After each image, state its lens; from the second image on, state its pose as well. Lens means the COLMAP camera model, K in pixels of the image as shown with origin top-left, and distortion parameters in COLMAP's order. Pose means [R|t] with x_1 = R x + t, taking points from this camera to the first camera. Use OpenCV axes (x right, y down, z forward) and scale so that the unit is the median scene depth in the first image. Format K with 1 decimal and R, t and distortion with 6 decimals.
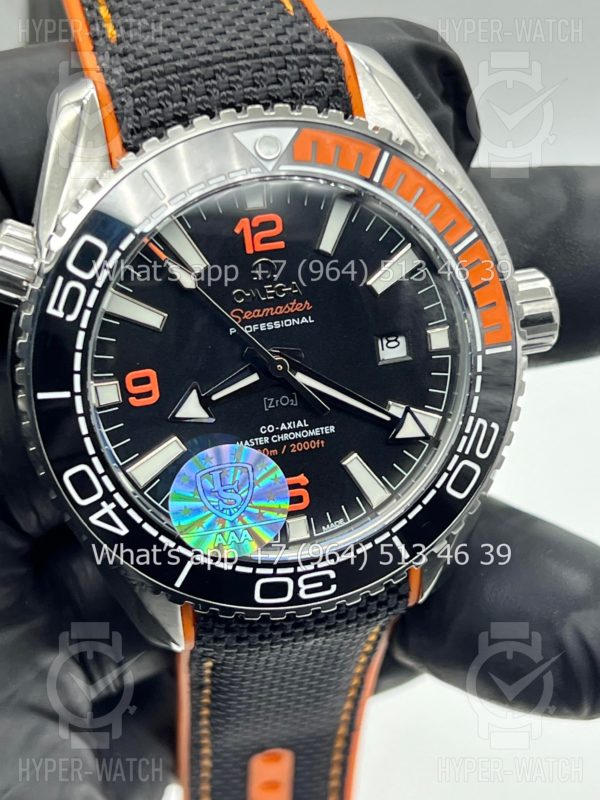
lens RADIAL K [[1788.8, 0, 300.0], [0, 1788.8, 400.0], [0, 0, 1]] dist [0.292625, -0.115445]
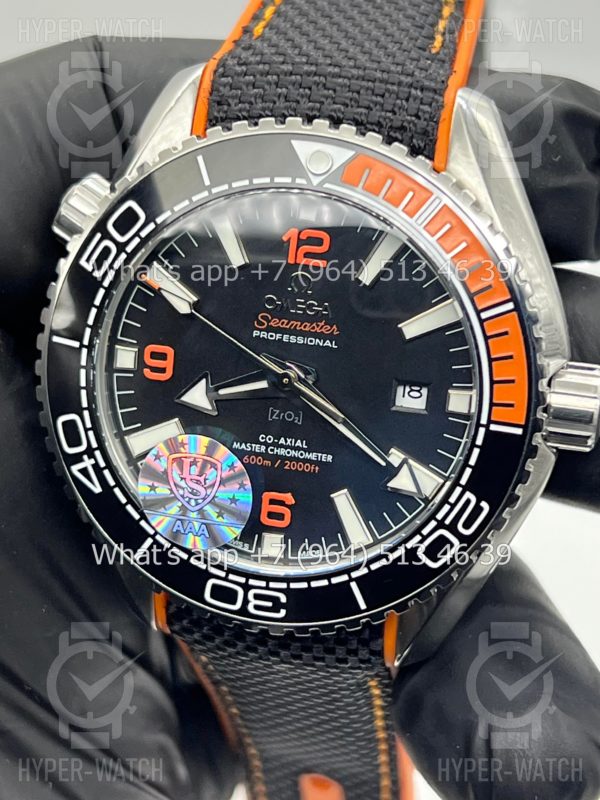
lens RADIAL K [[1788.8, 0, 300.0], [0, 1788.8, 400.0], [0, 0, 1]] dist [0.292625, -0.115445]
pose [[0.896517, 0.280921, -0.342551, 0.337368], [-0.294963, 0.955439, 0.011571, -0.021558], [0.330537, 0.090666, 0.939428, 0.065129]]
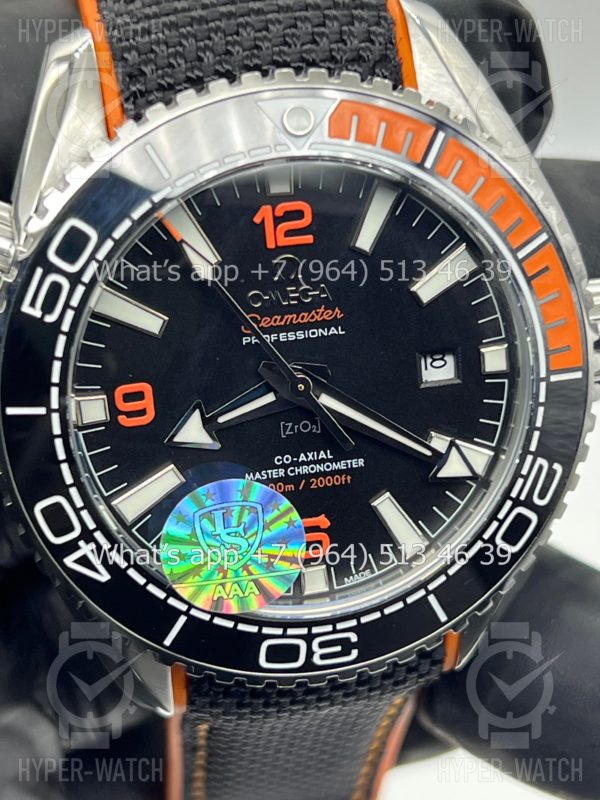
lens RADIAL K [[1836.7, 0, 301.6], [0, 1836.7, 405.0], [0, 0, 1]] dist [0.258338, 0.252579]
pose [[0.998962, 0.043221, -0.014387, 0.001500], [-0.042972, 0.998929, 0.017175, -0.024302], [0.015114, -0.016539, 0.999749, 0.147880]]
